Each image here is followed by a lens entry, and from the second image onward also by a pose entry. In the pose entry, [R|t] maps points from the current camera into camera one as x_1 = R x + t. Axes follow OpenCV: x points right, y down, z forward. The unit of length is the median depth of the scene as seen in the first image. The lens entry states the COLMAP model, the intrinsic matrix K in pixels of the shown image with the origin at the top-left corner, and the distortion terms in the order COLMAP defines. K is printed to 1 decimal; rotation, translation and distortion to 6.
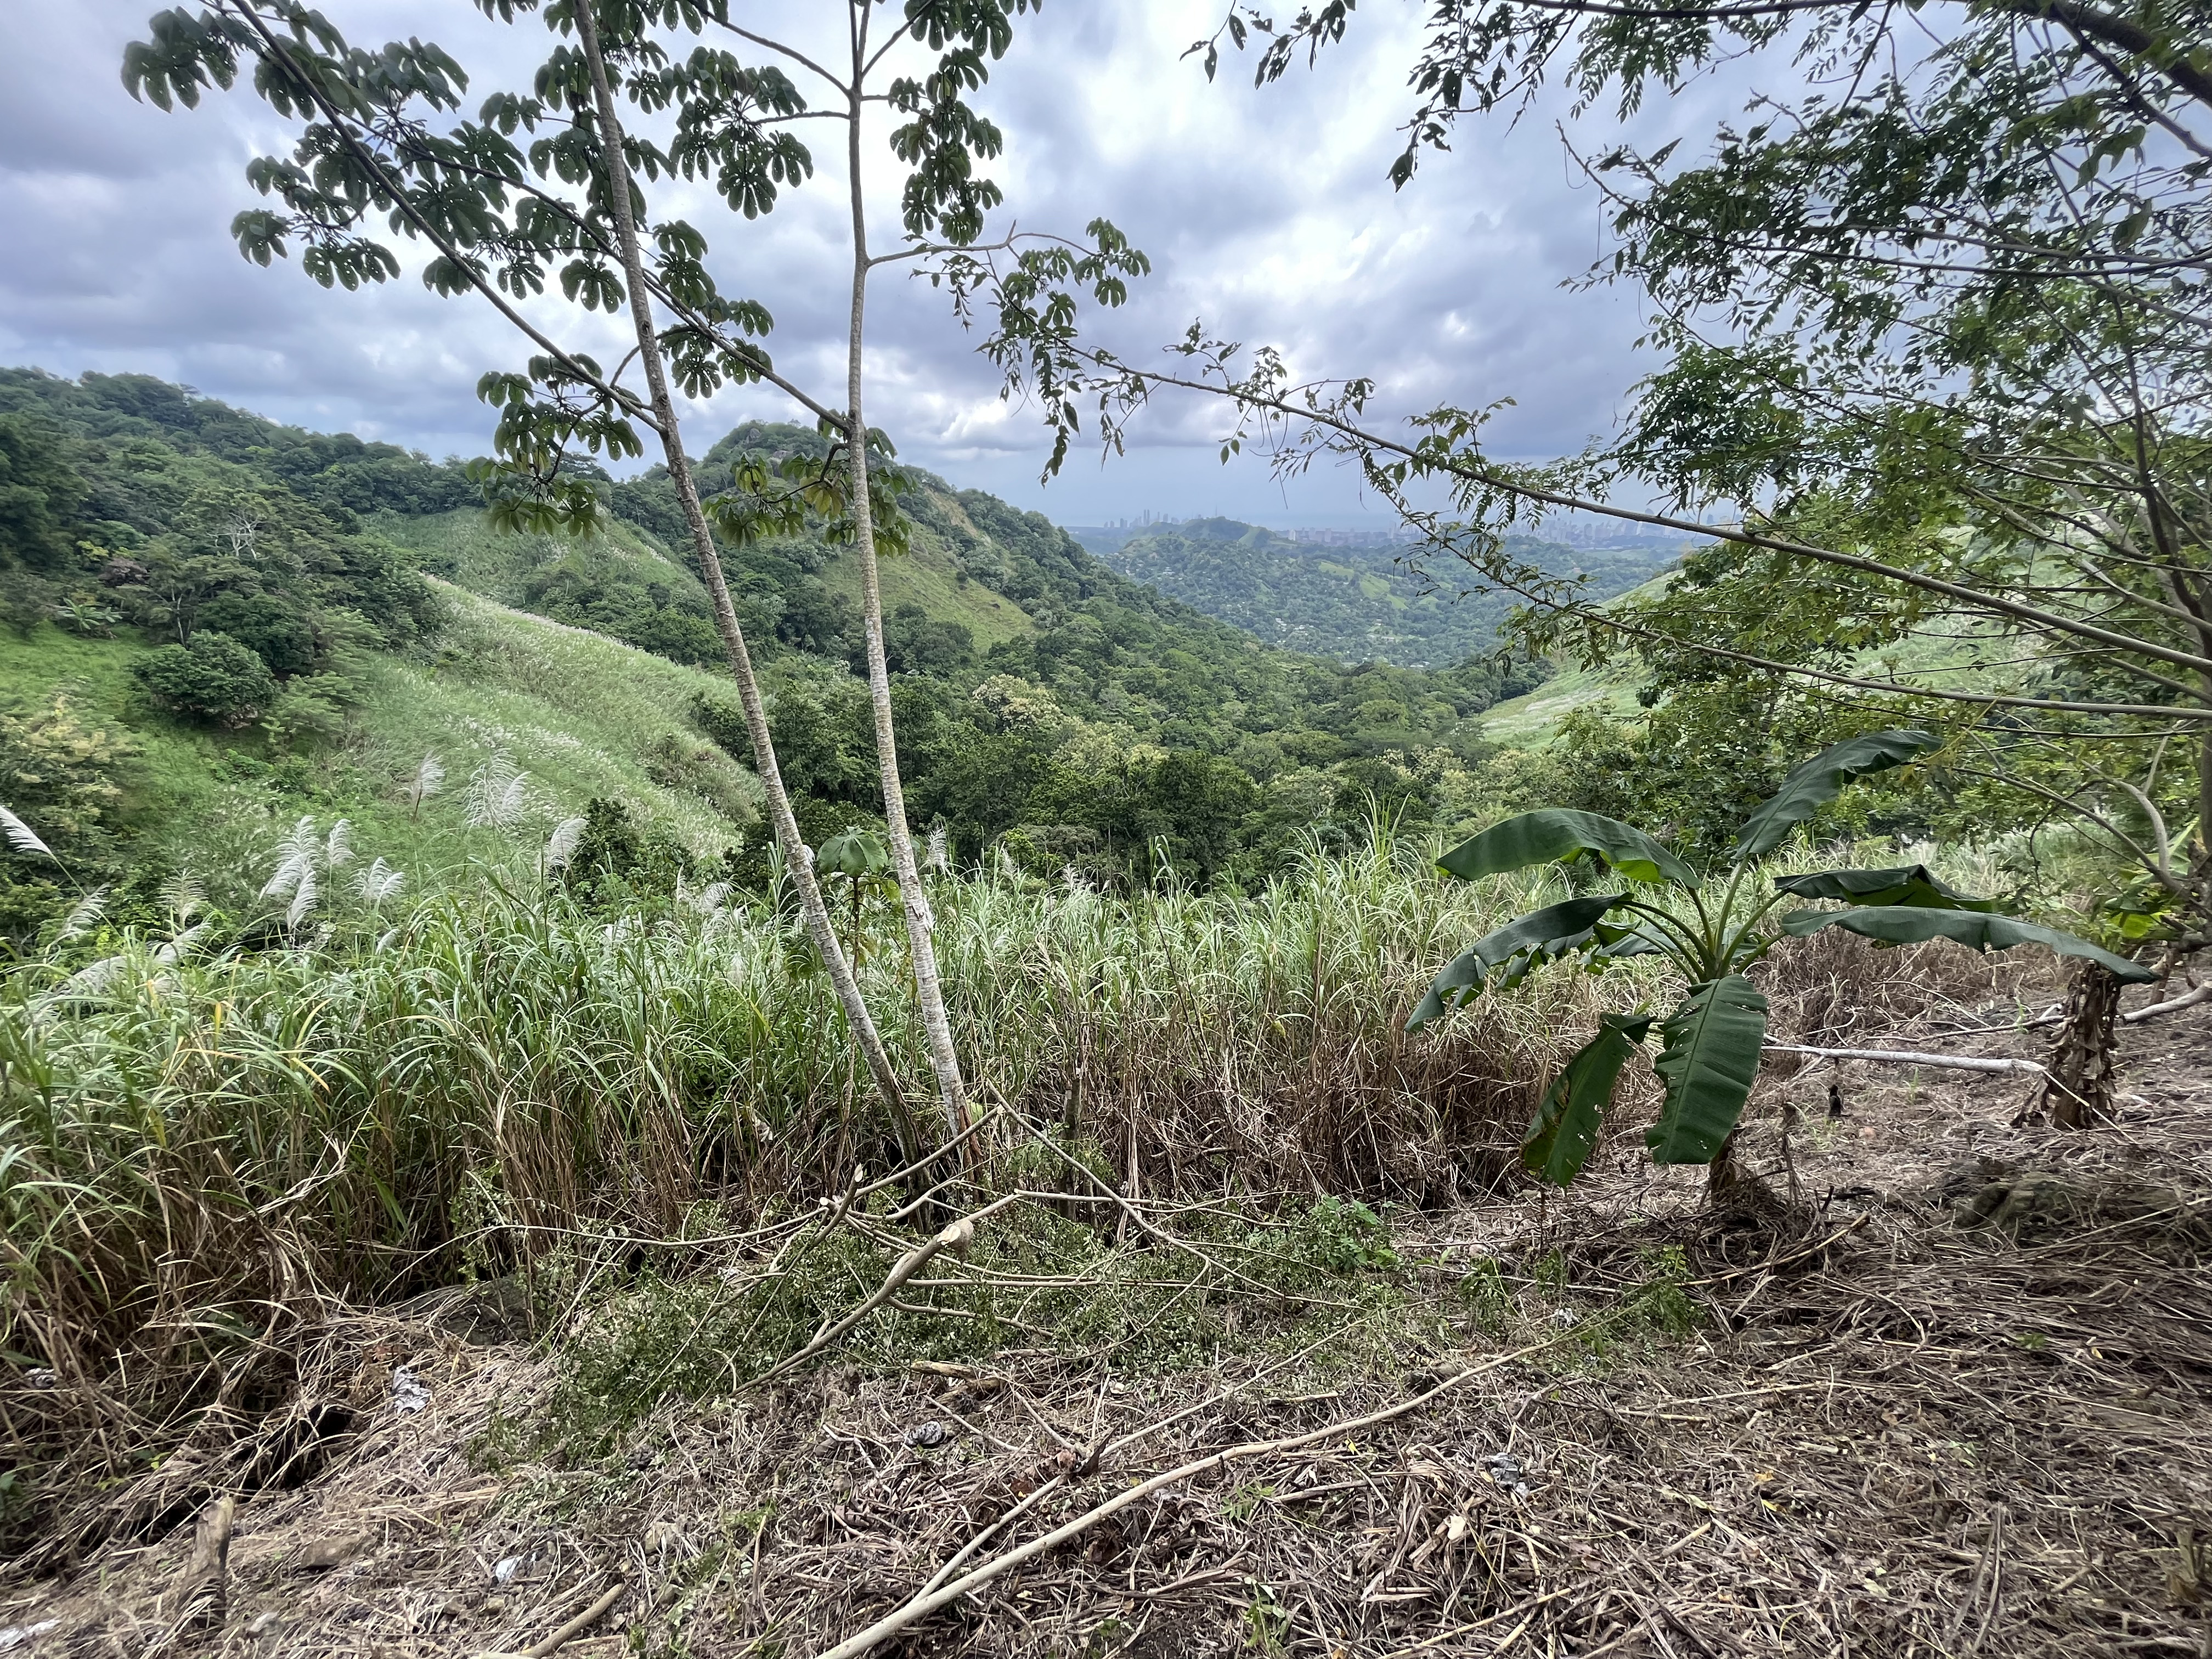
lens RADIAL K [[888.3, 0, 1101.9], [0, 888.3, 826.3], [0, 0, 1]] dist [-0.005310, 0.000260]
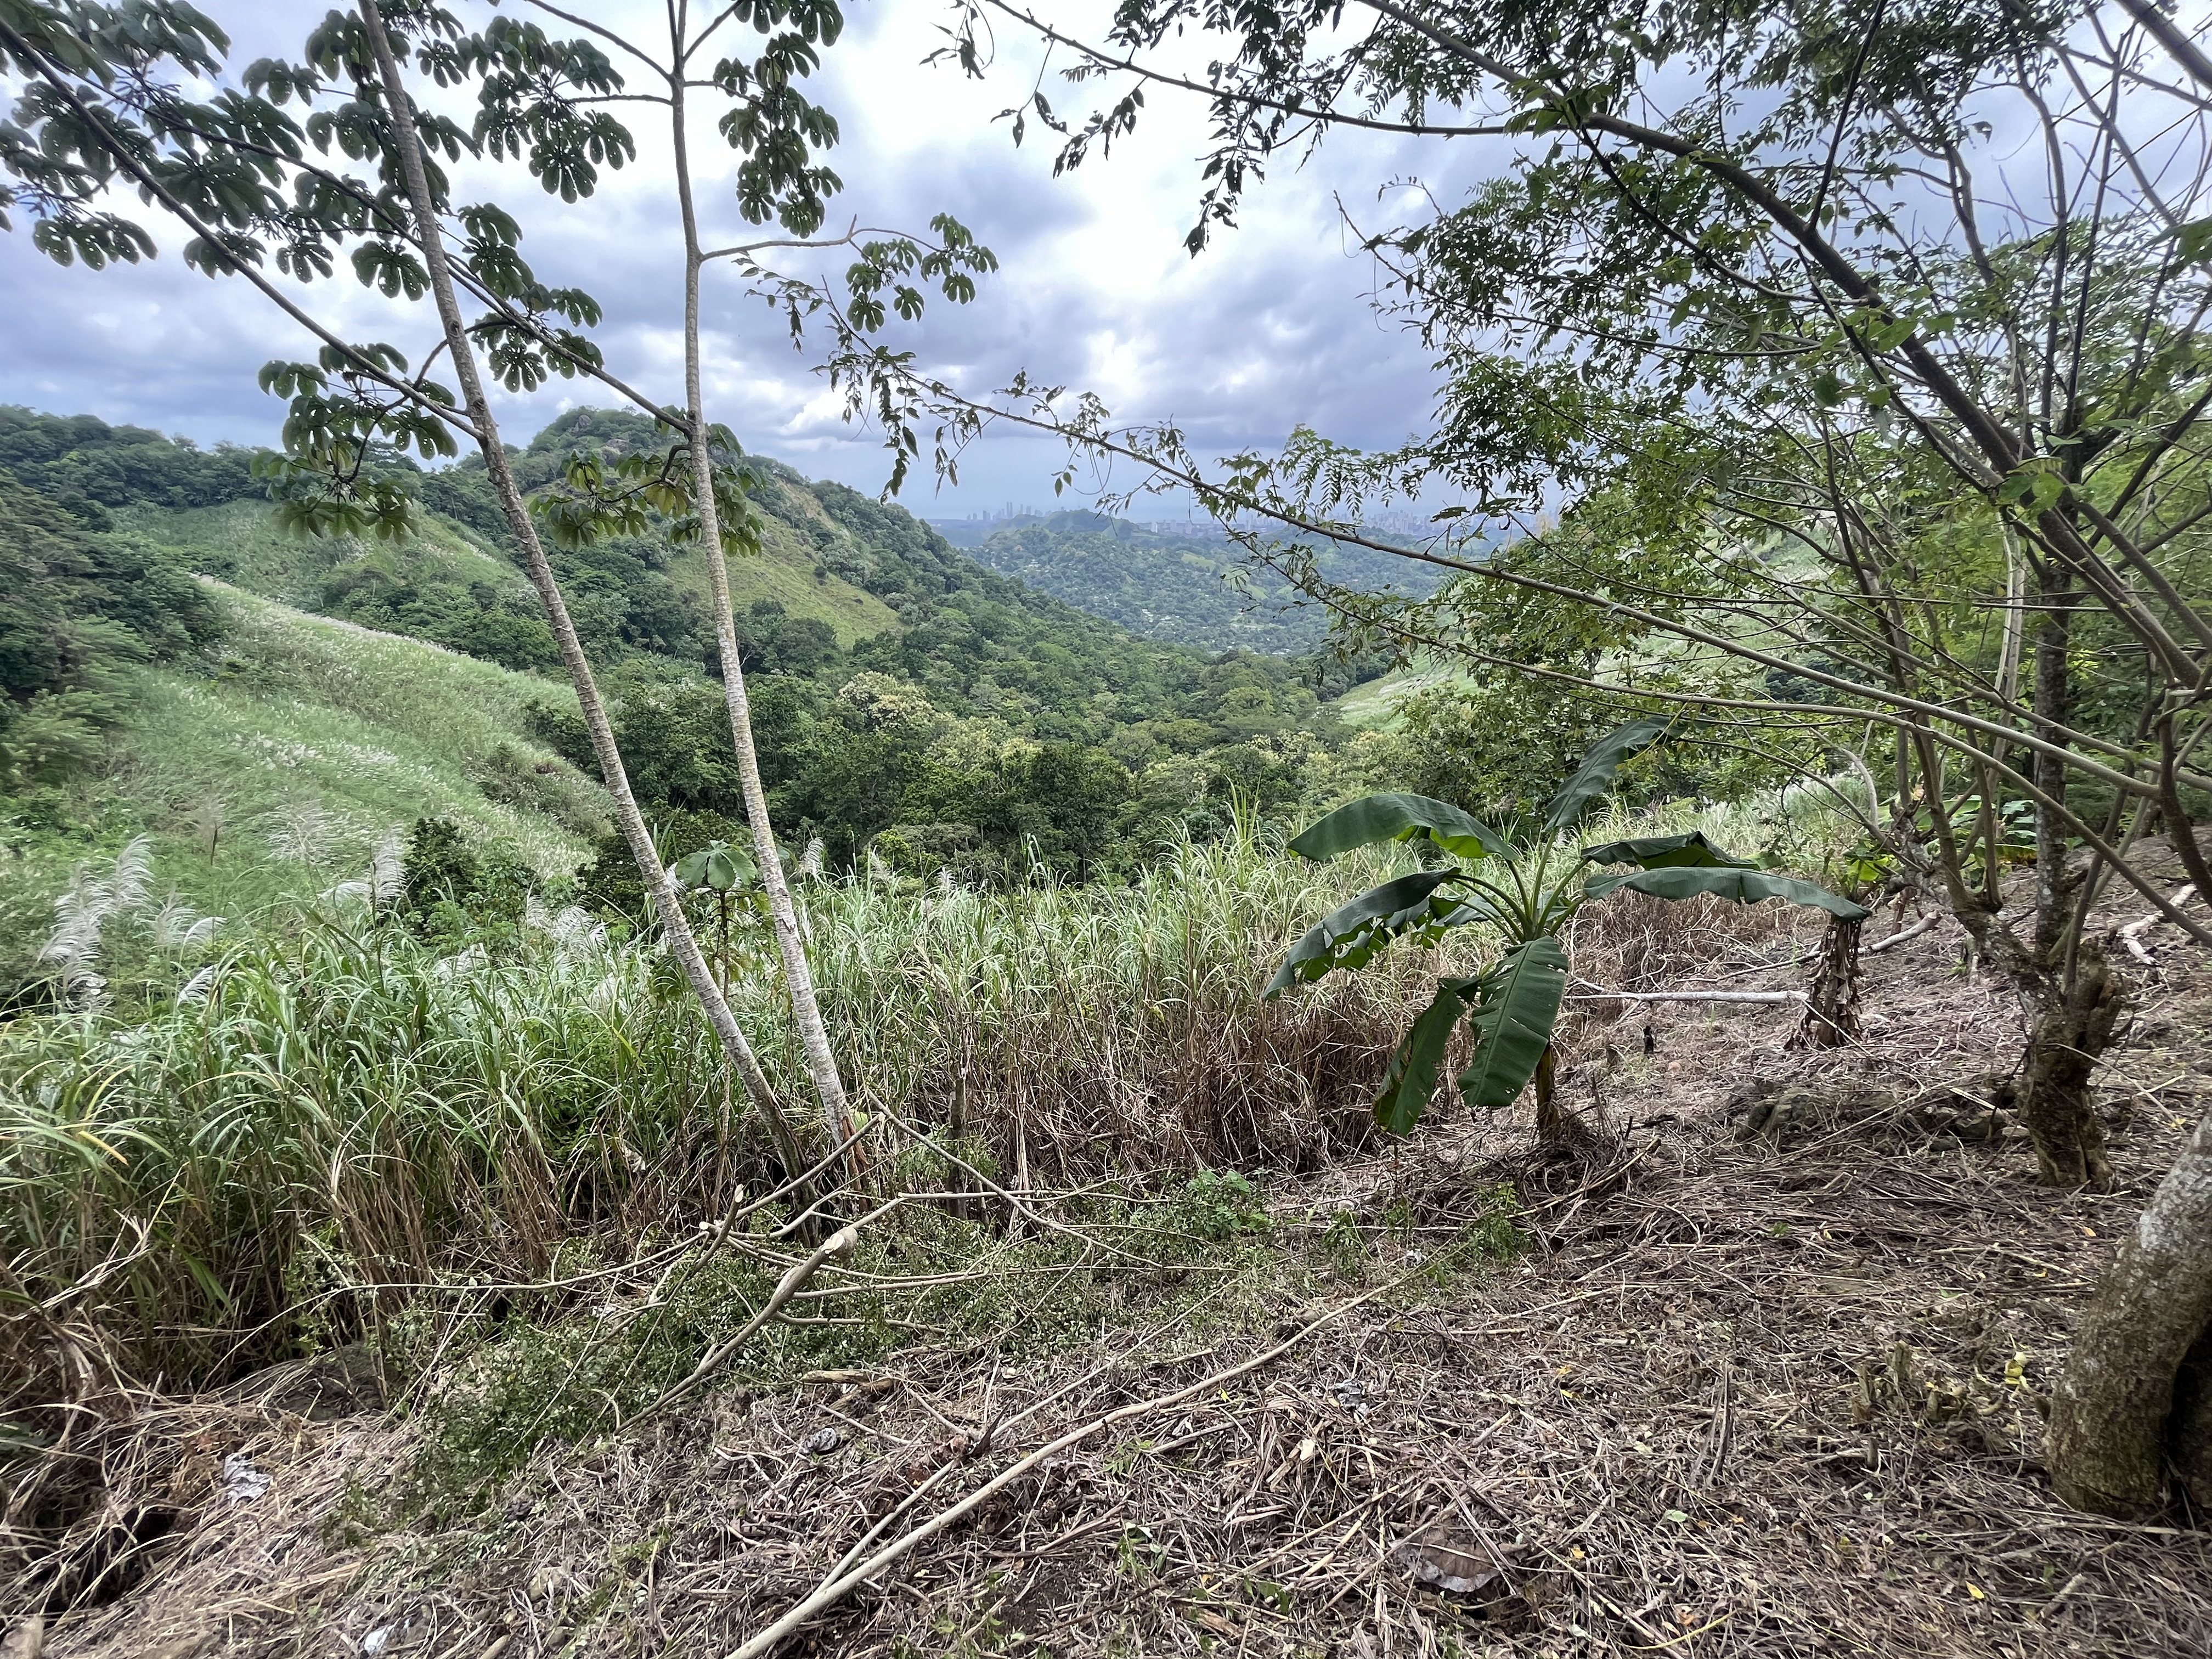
lens RADIAL K [[888.3, 0, 1100.2], [0, 888.3, 828.3], [0, 0, 1]] dist [-0.005310, 0.000260]
pose [[0.989776, -0.049224, 0.133866, 0.006427], [0.047888, 0.998766, 0.013180, -0.004979], [-0.134350, -0.006635, 0.990912, -0.016477]]
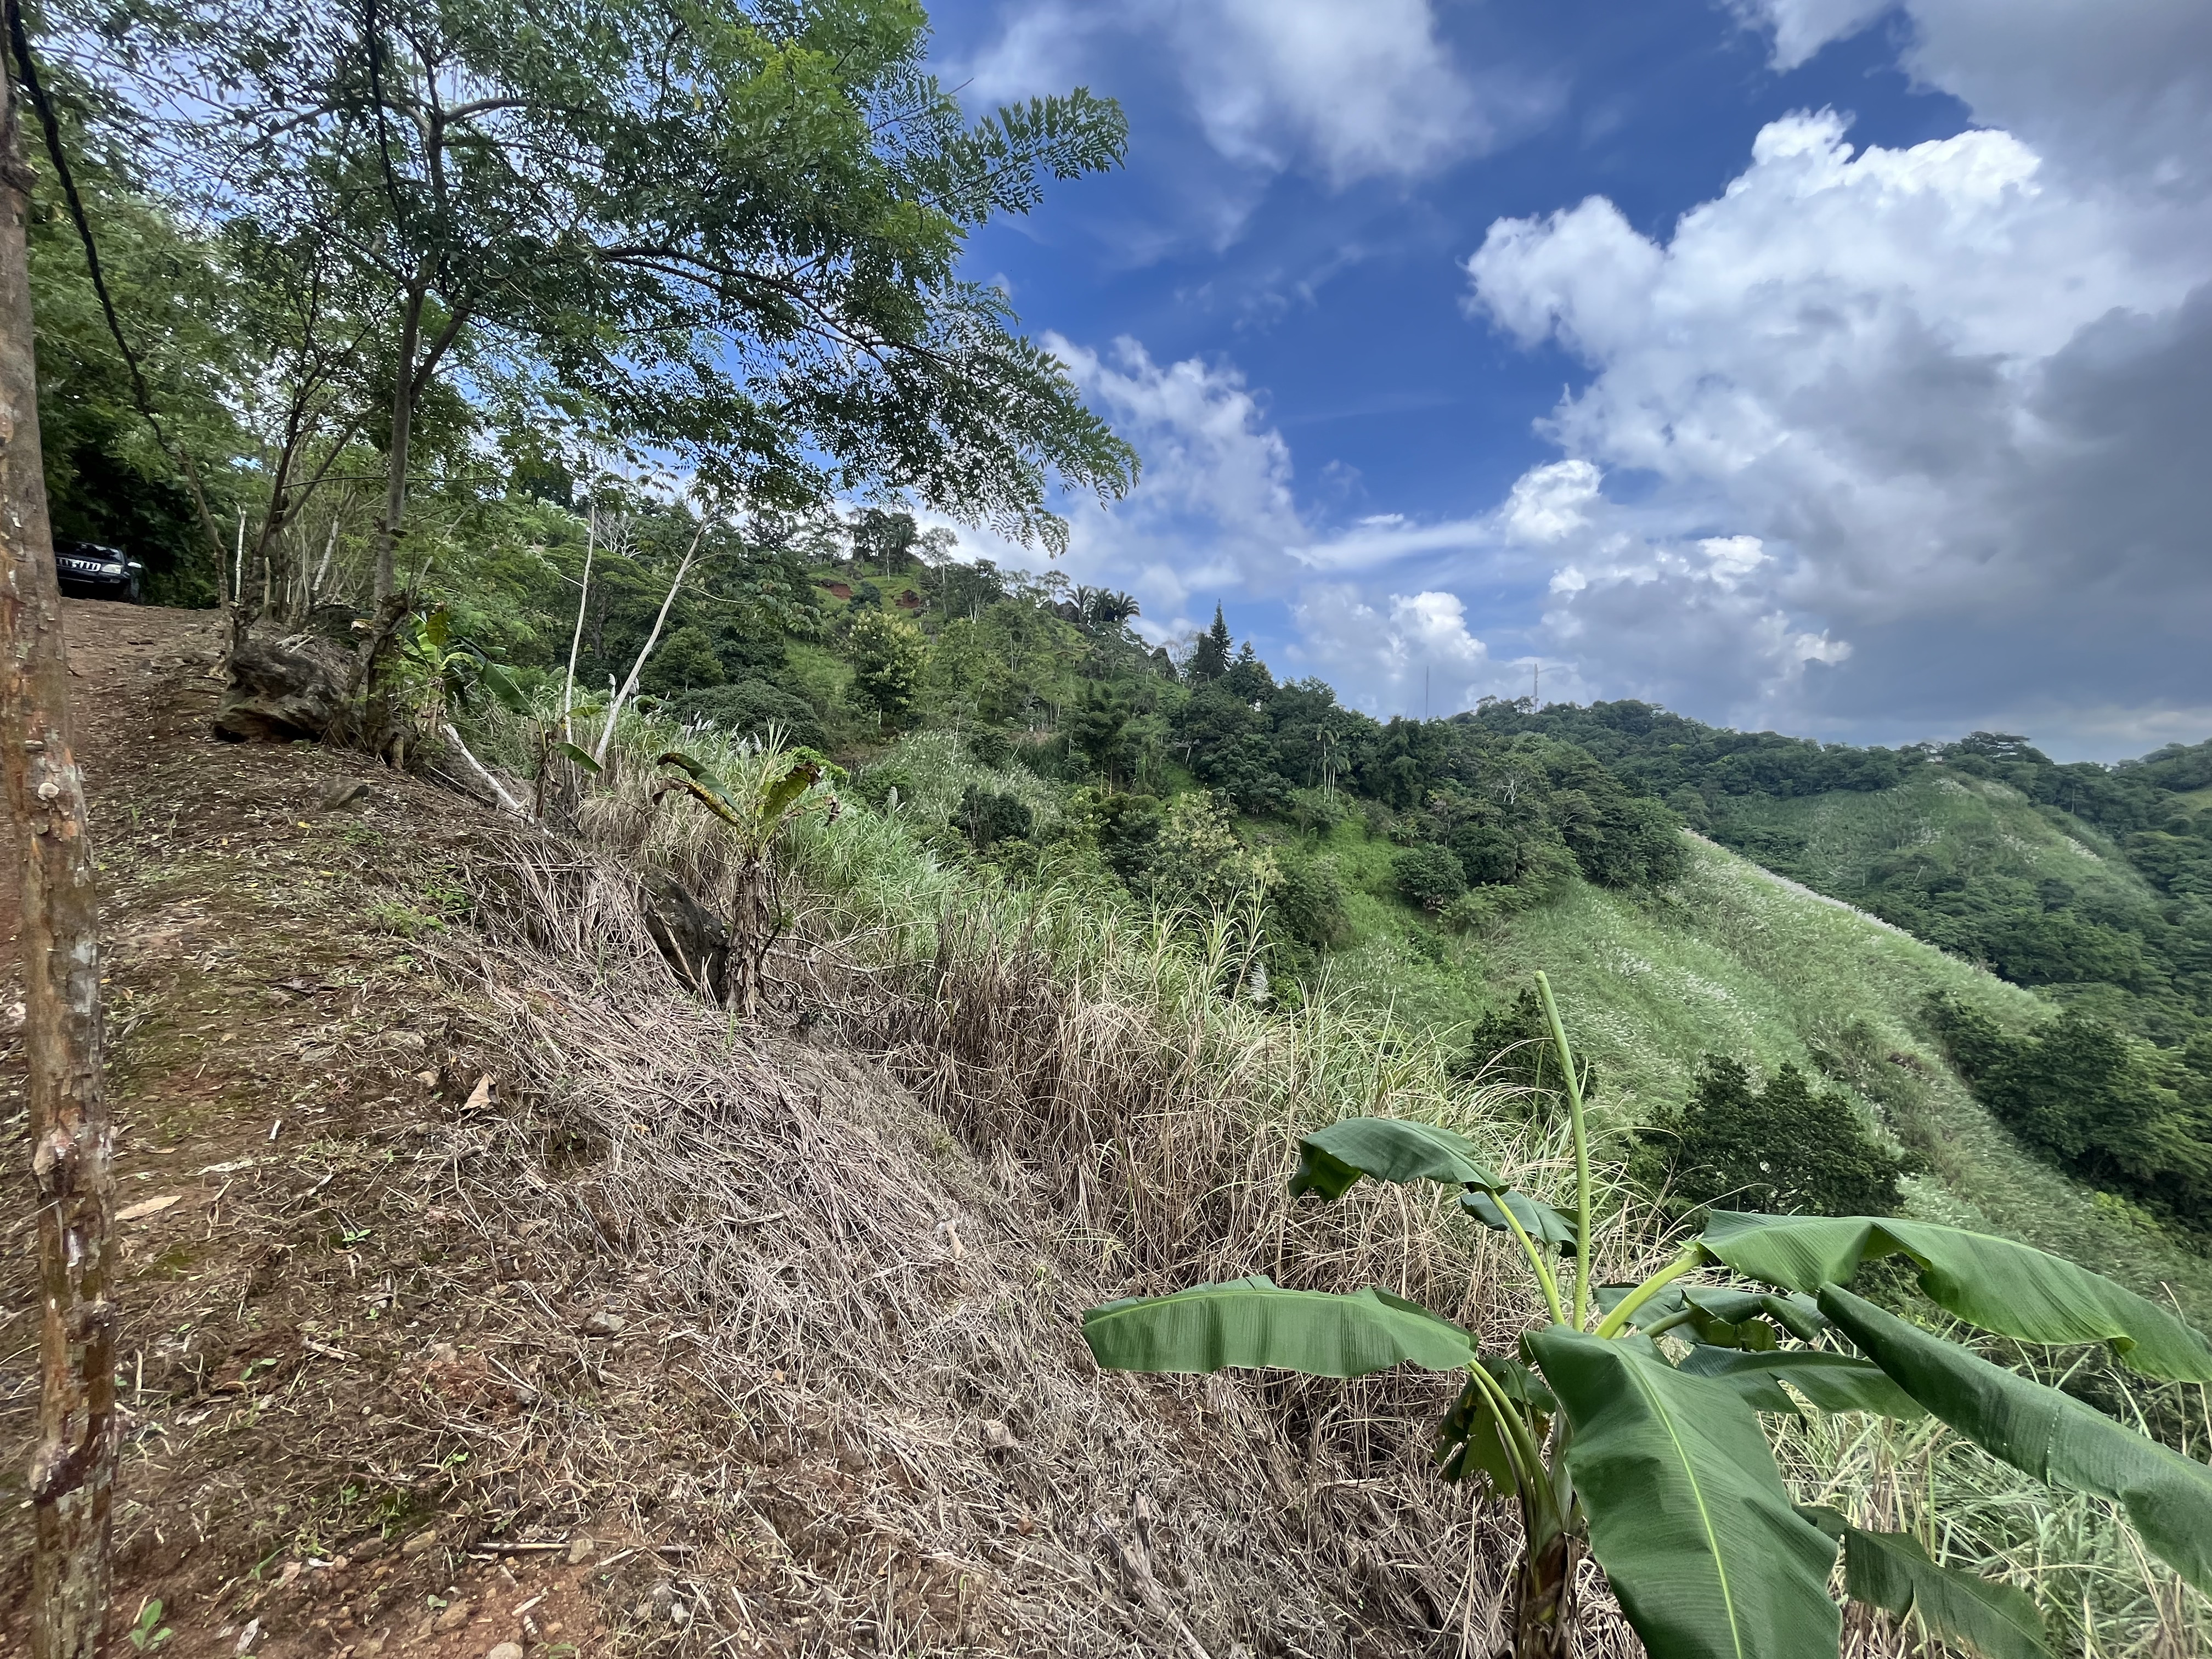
lens RADIAL K [[888.3, 0, 1099.6], [0, 888.3, 827.0], [0, 0, 1]] dist [-0.005310, 0.000260]
pose [[0.215292, 0.033739, -0.975967, 3.308749], [-0.338557, 0.939999, -0.042188, 0.031042], [0.915985, 0.339504, 0.213797, 1.984962]]
